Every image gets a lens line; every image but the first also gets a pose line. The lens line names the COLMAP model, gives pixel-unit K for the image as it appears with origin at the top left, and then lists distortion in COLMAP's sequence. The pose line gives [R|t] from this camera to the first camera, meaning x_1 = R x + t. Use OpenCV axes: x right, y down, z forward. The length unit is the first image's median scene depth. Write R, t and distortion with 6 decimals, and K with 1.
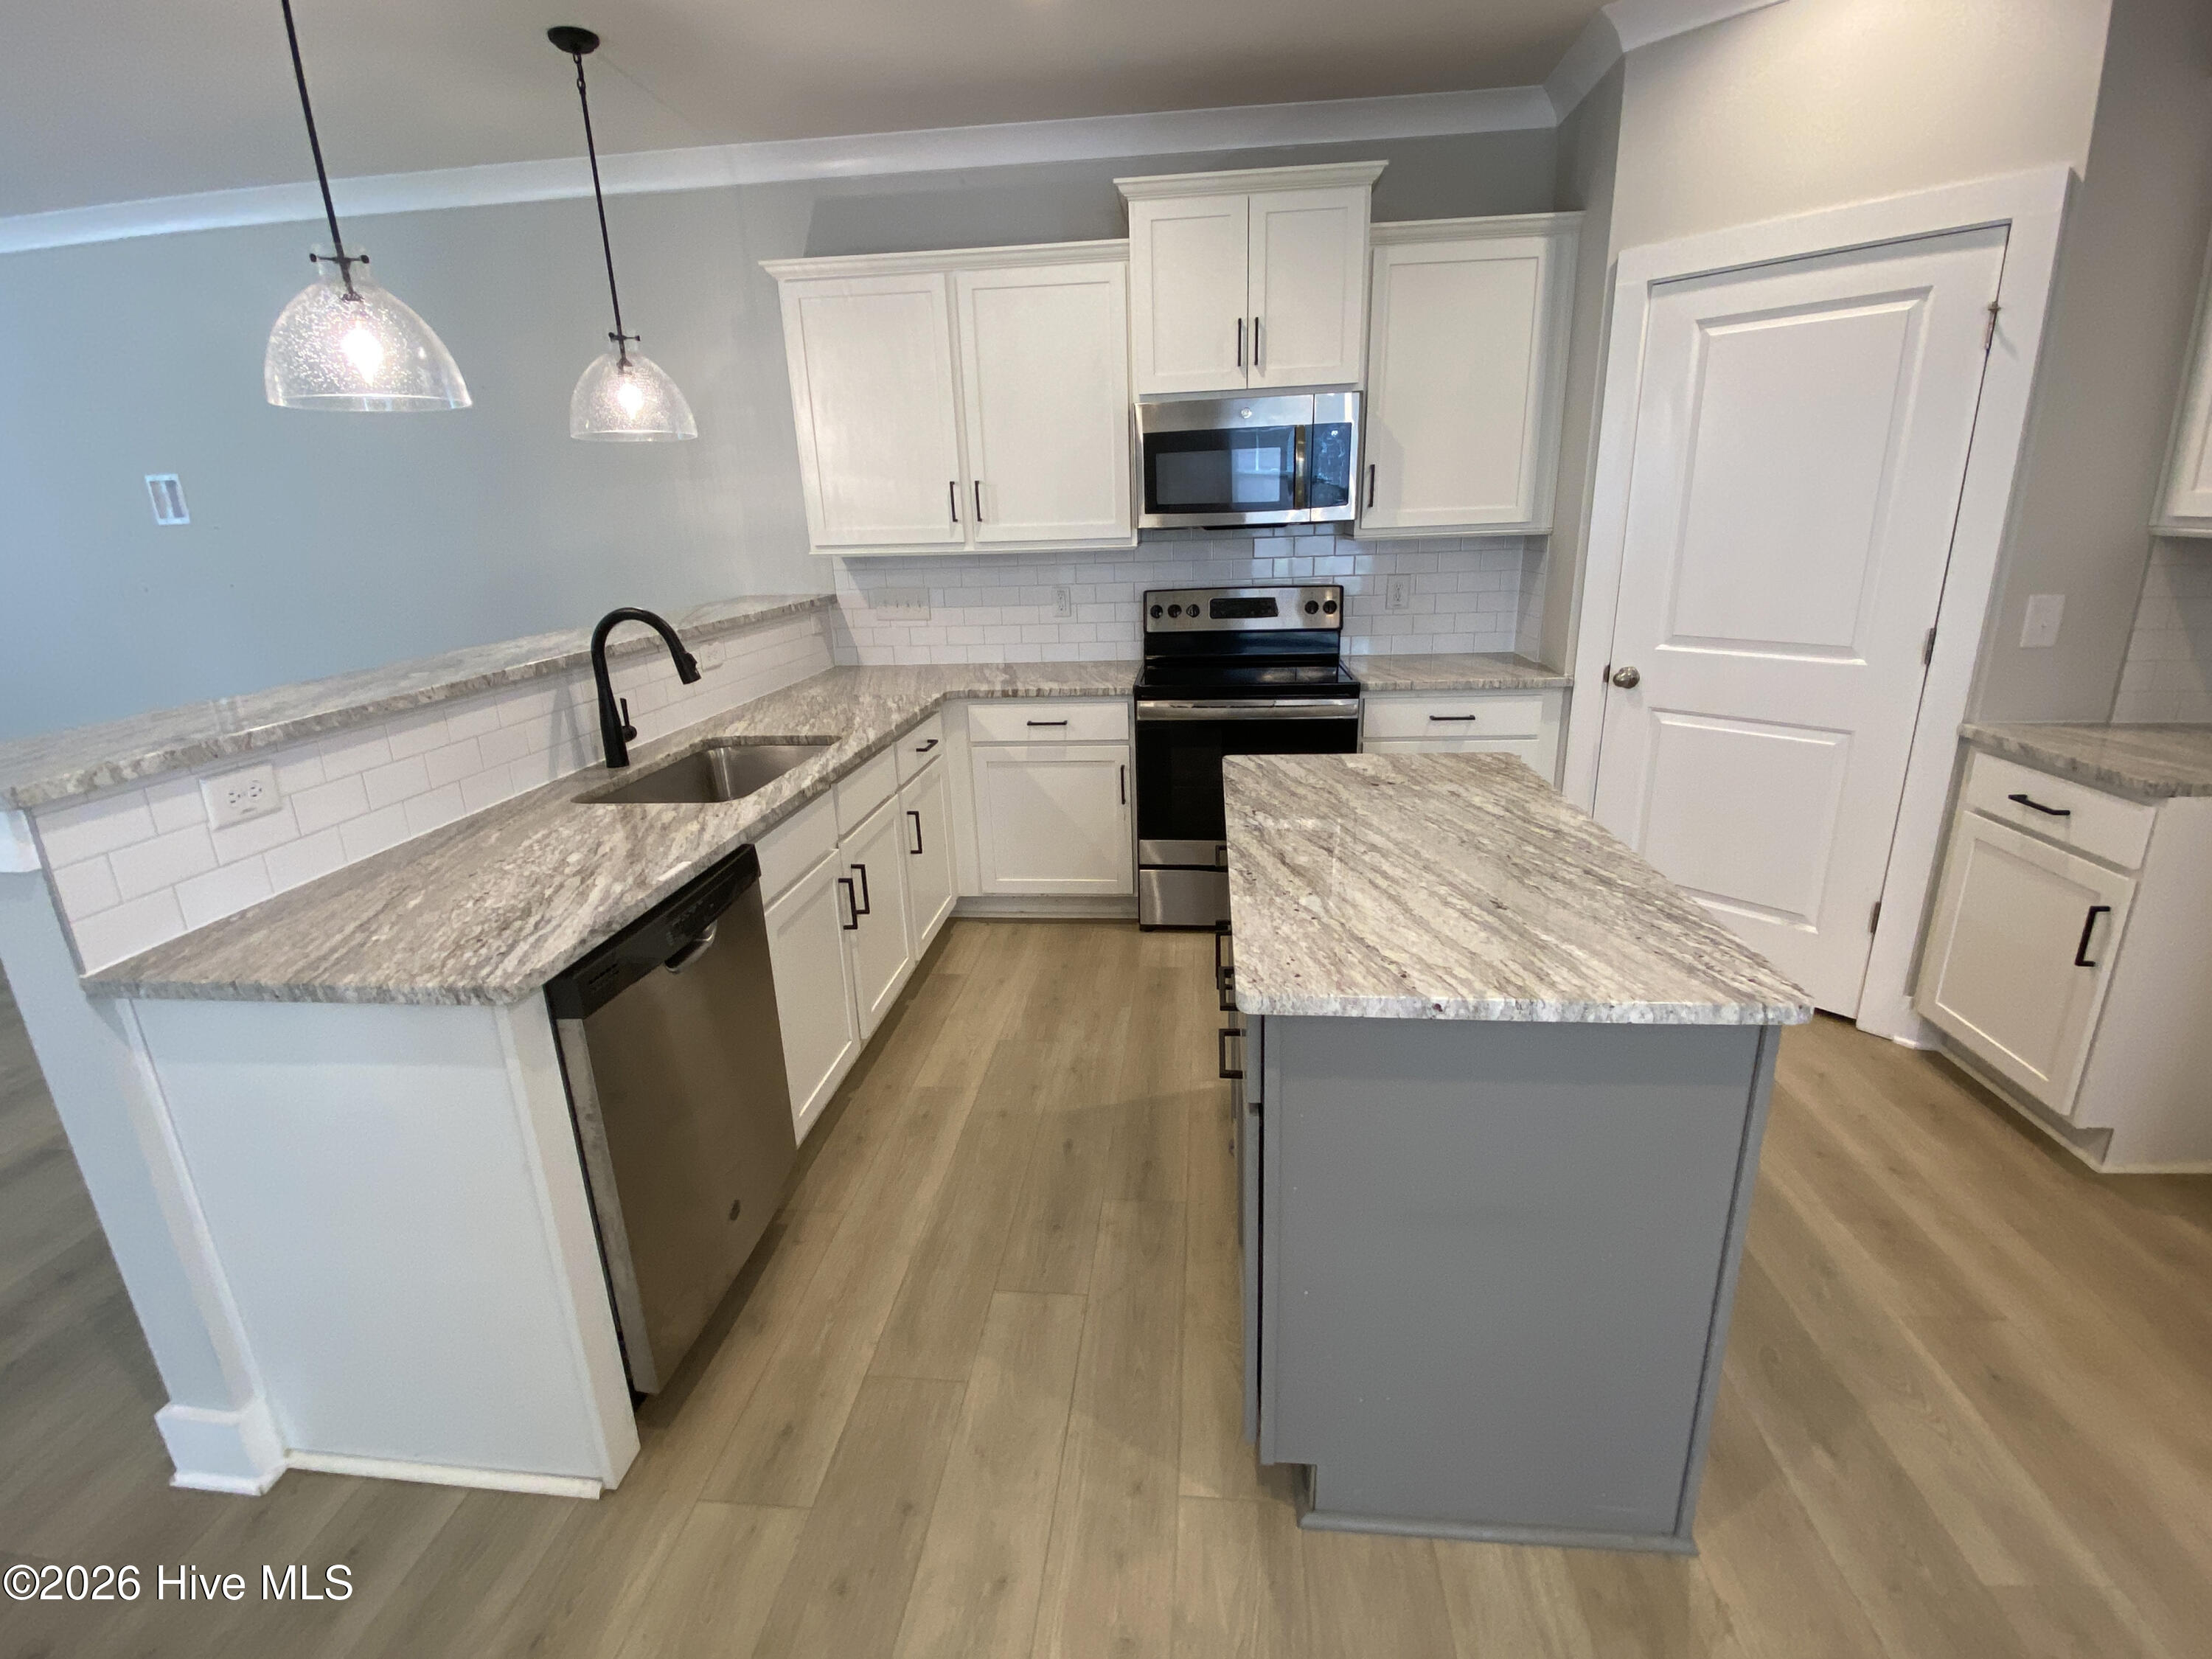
lens RADIAL K [[1063.2, 0, 1107.6], [0, 1063.2, 830.8], [0, 0, 1]] dist [0.027068, -0.027786]
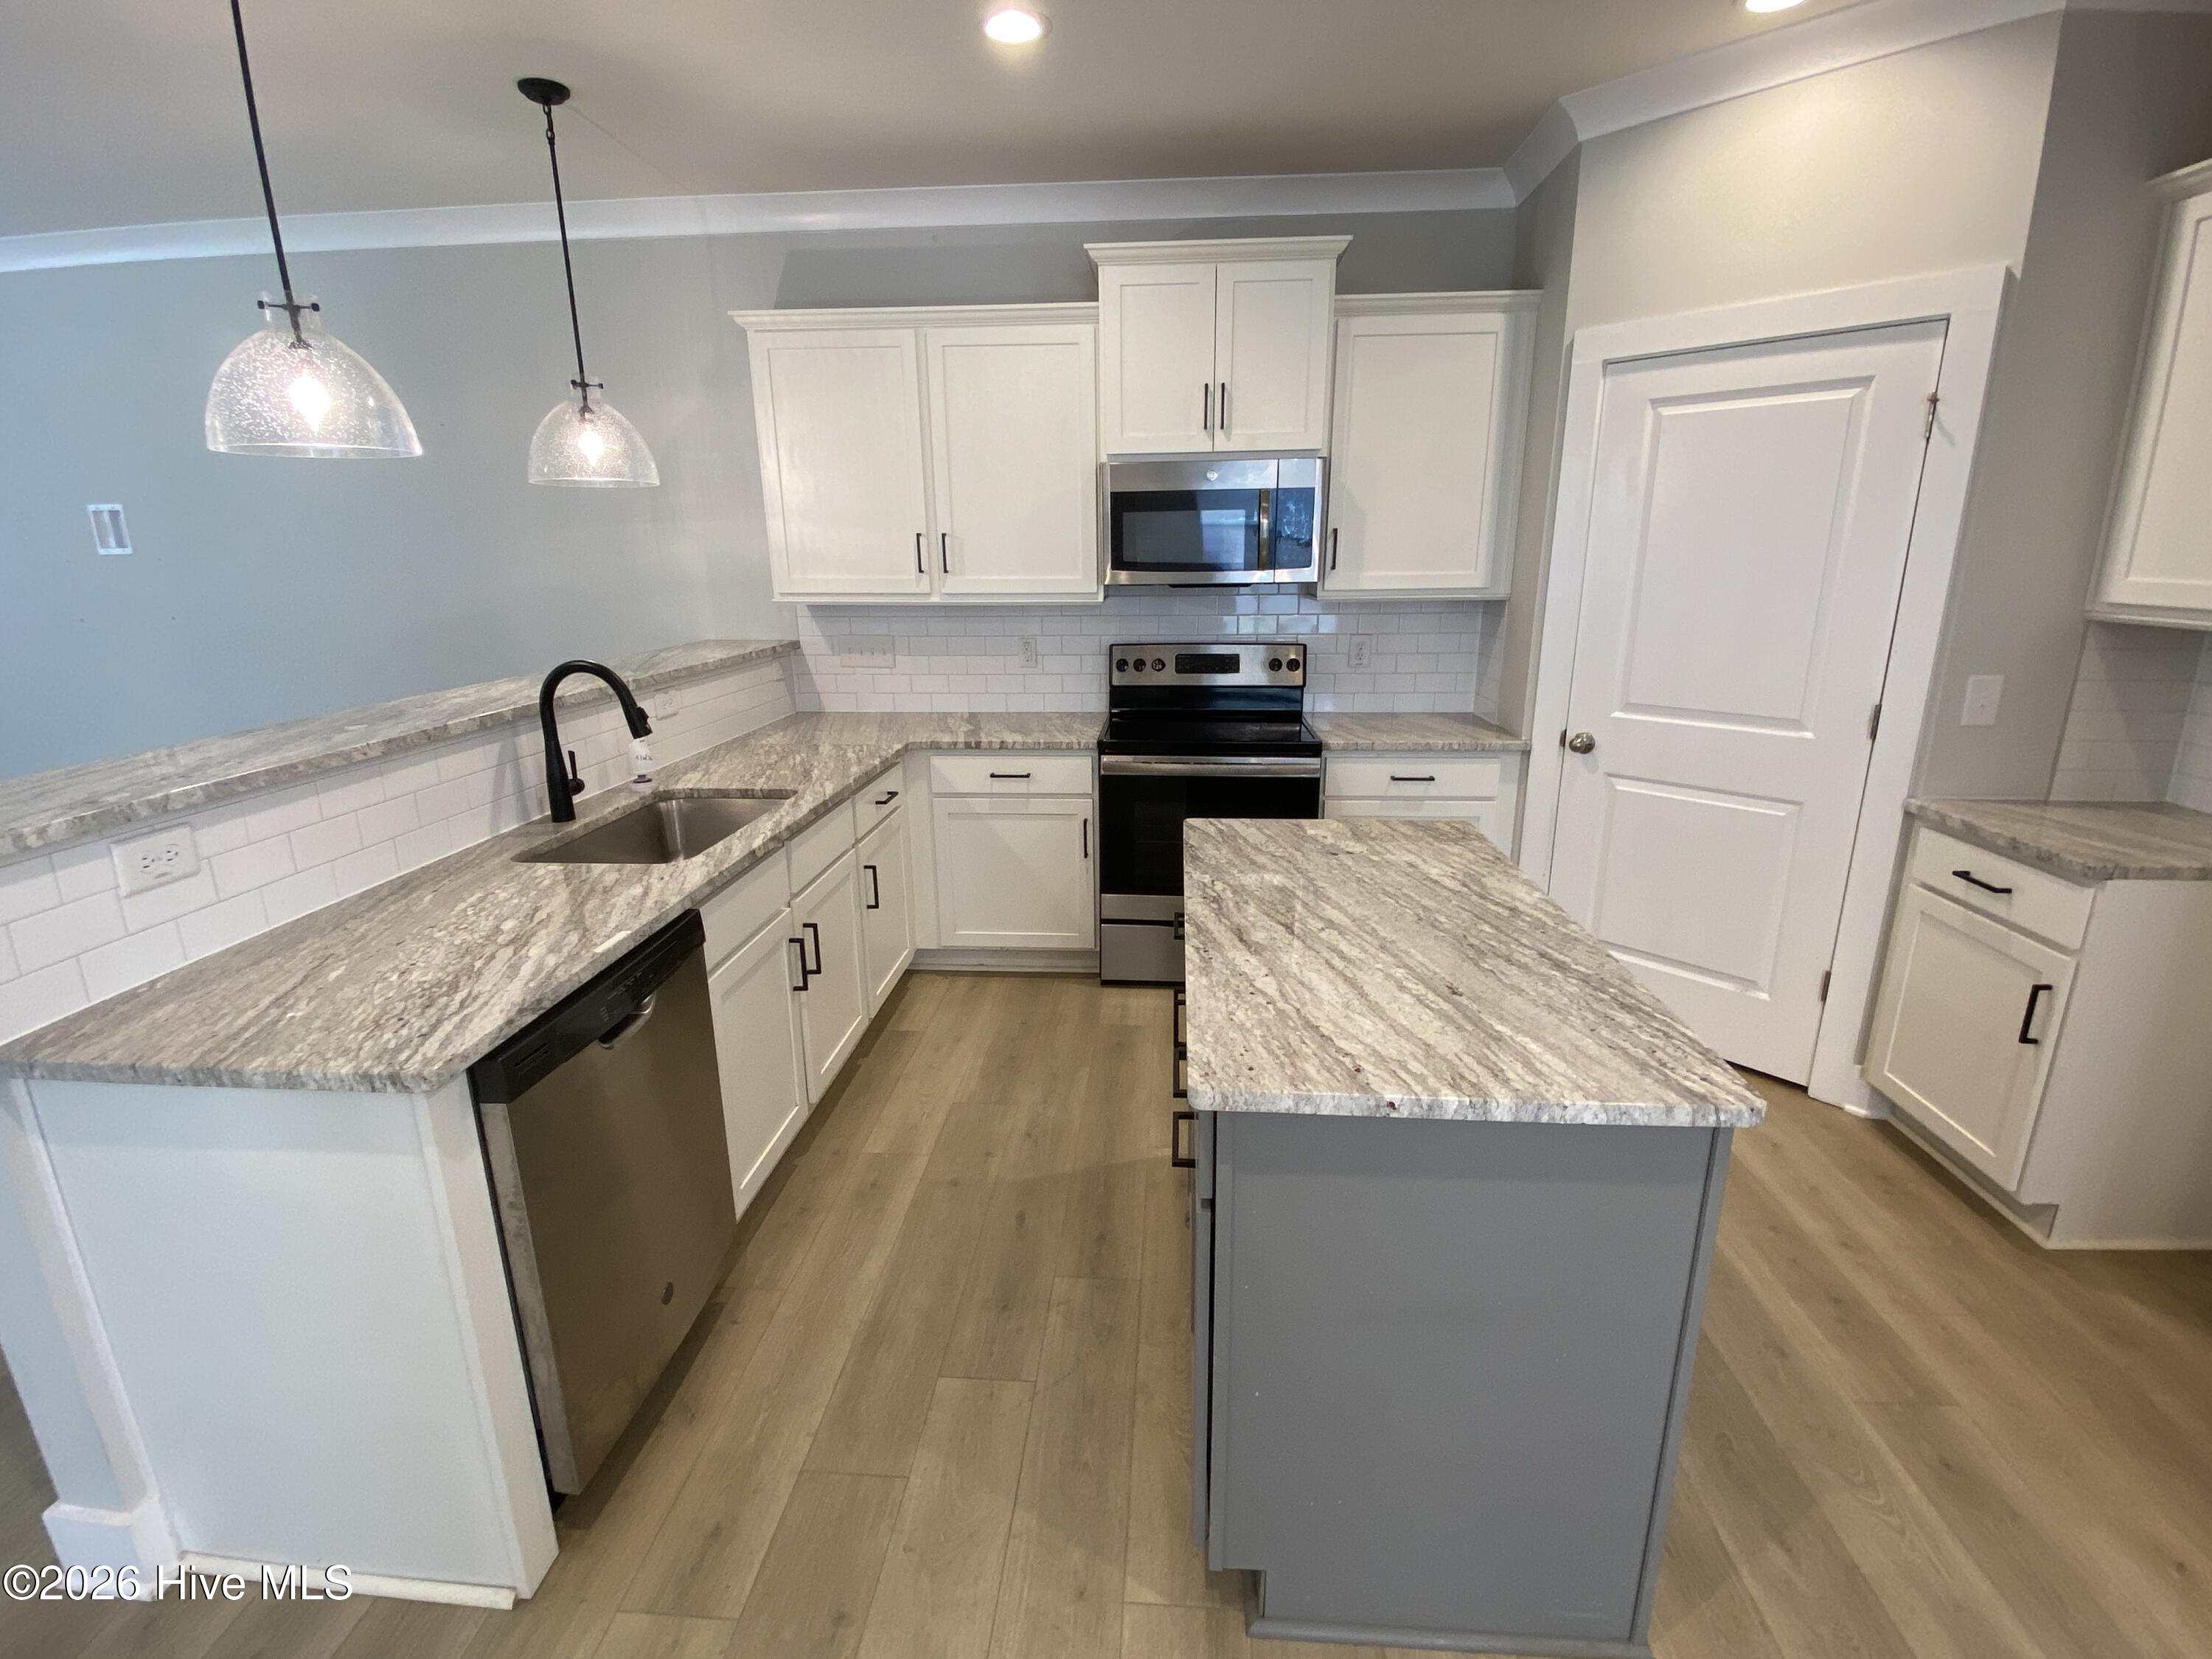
lens RADIAL K [[1063.2, 0, 1113.2], [0, 1063.2, 826.4], [0, 0, 1]] dist [0.025854, -0.026505]
pose [[0.999249, 0.015579, 0.035476, 0.007994], [-0.014250, 0.999198, -0.037434, -0.027457], [-0.036030, 0.036900, 0.998669, 0.010249]]
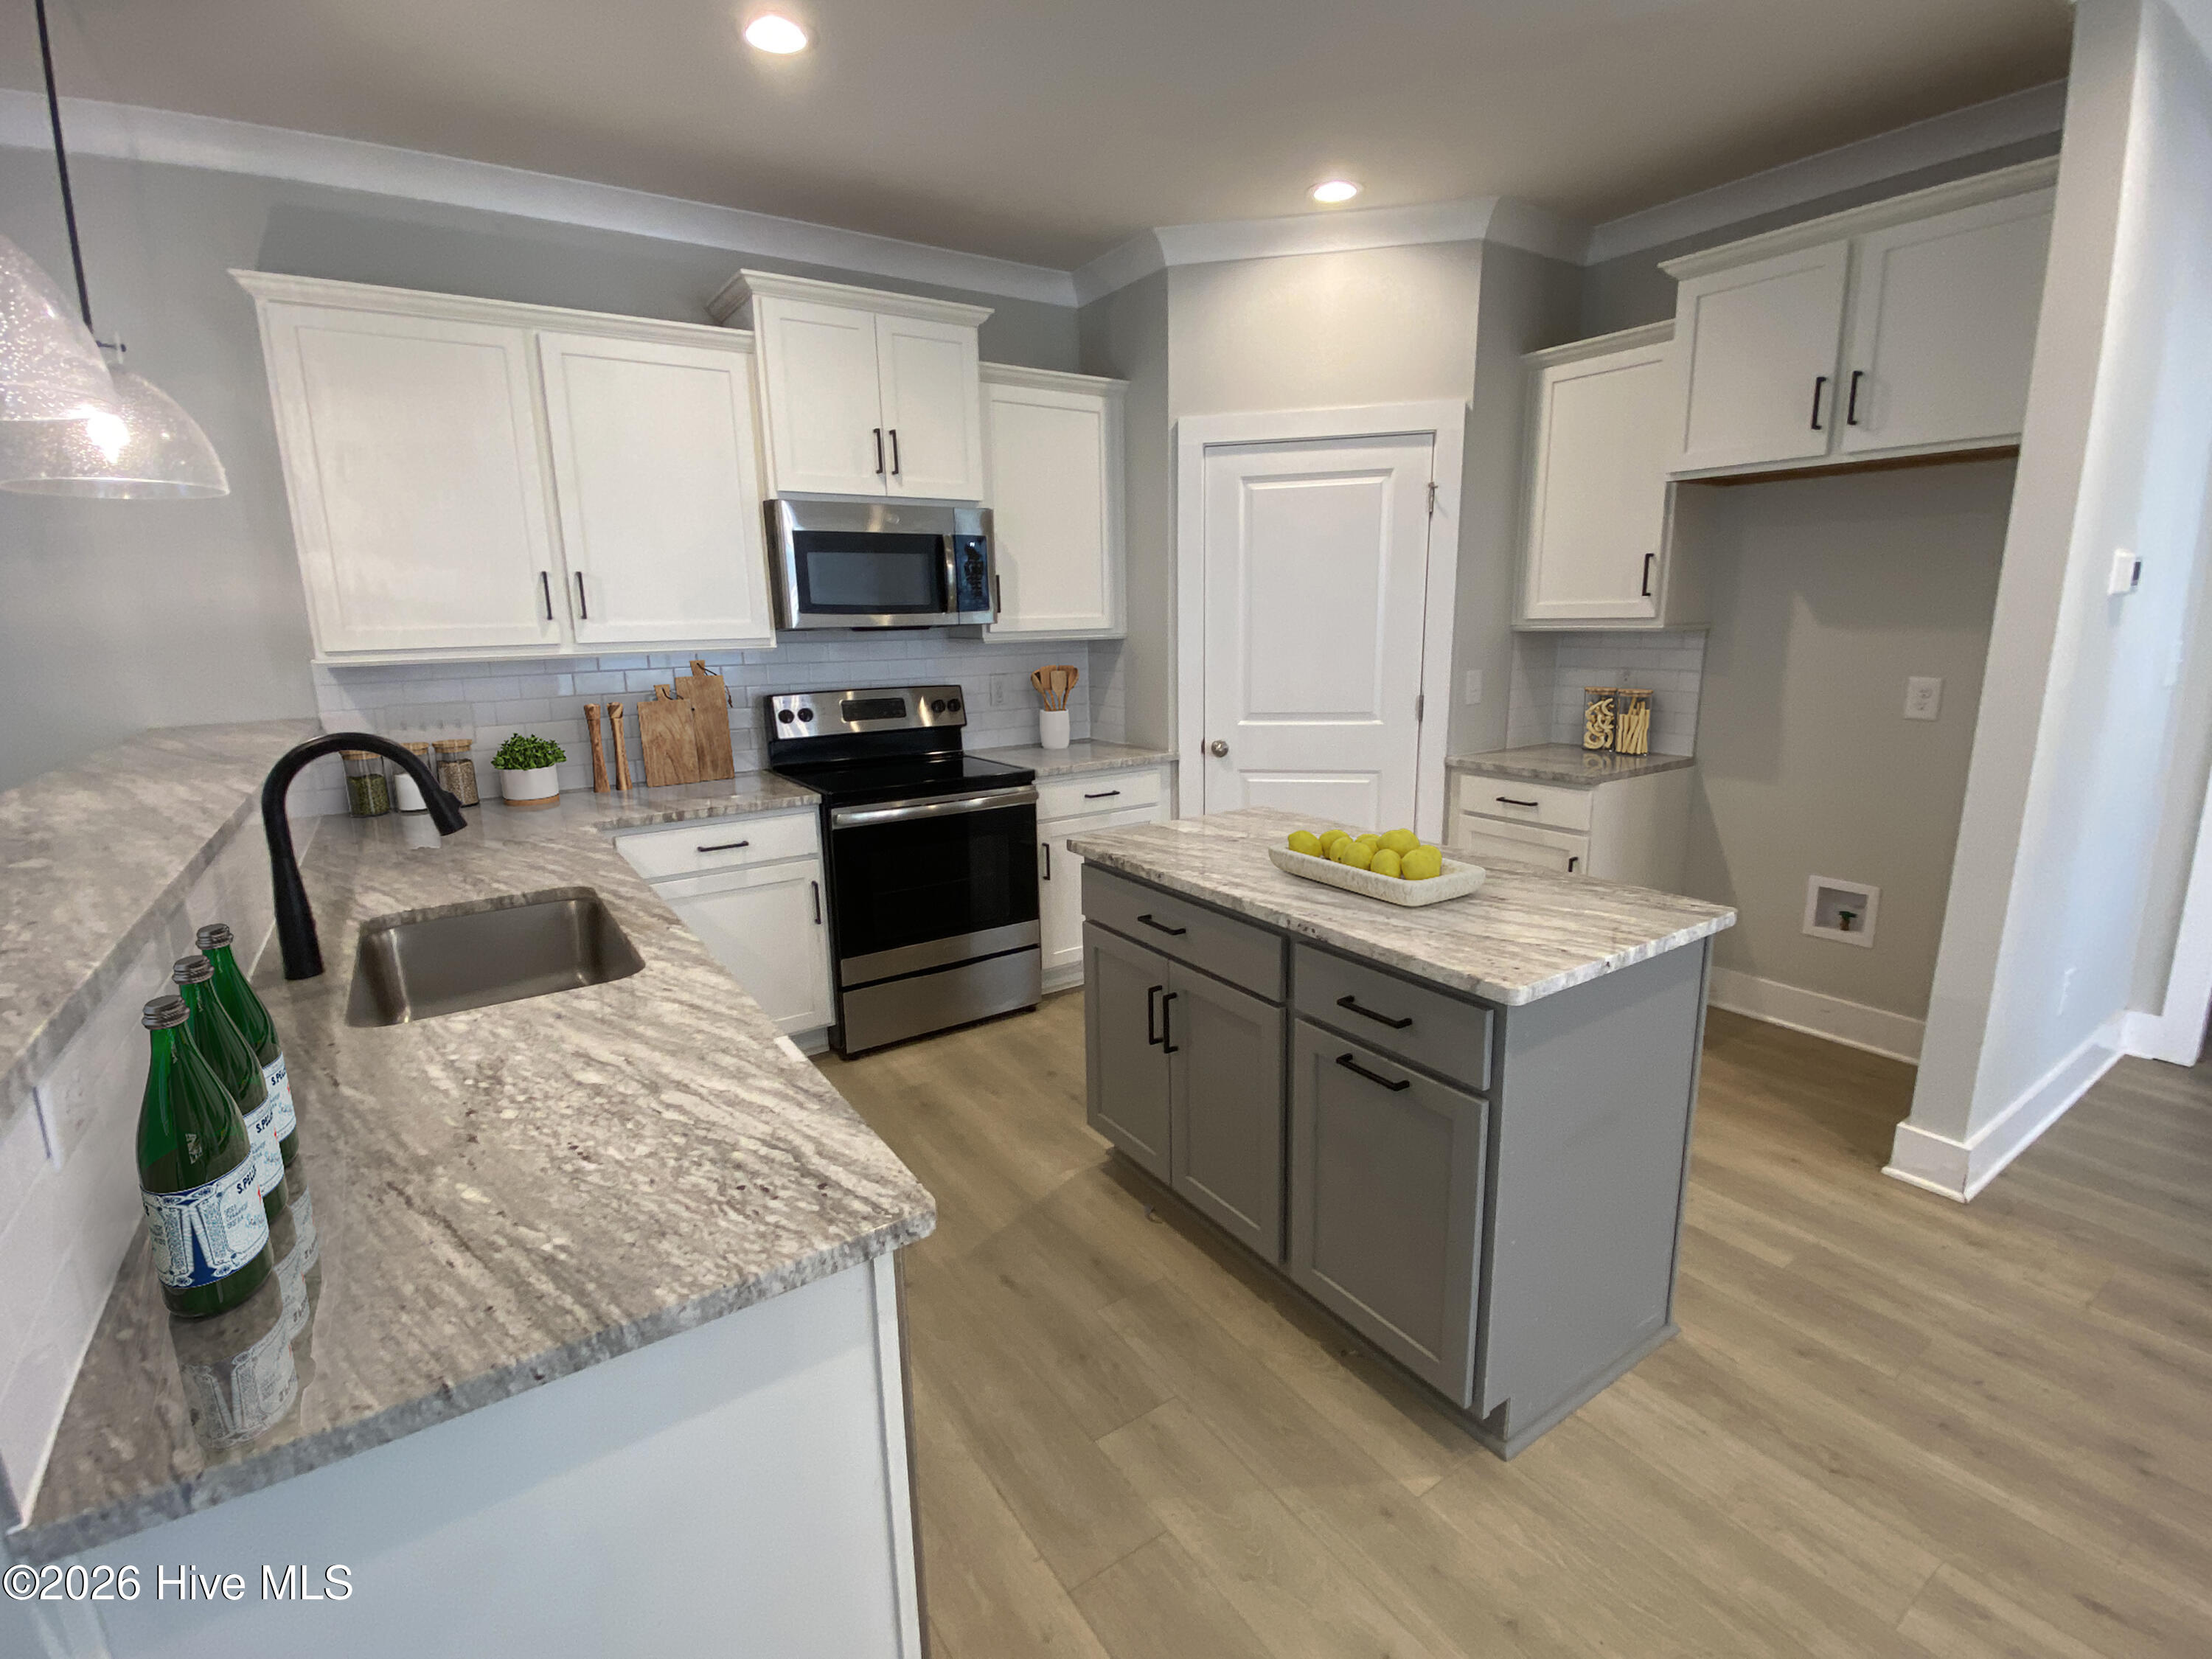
lens RADIAL K [[1040.1, 0, 1155.1], [0, 1040.1, 821.8], [0, 0, 1]] dist [0.032648, -0.026215]
pose [[0.755360, -0.116317, 0.644905, -0.502745], [0.185724, 0.981769, -0.040459, -0.032320], [-0.628441, 0.150335, 0.763191, 0.182756]]
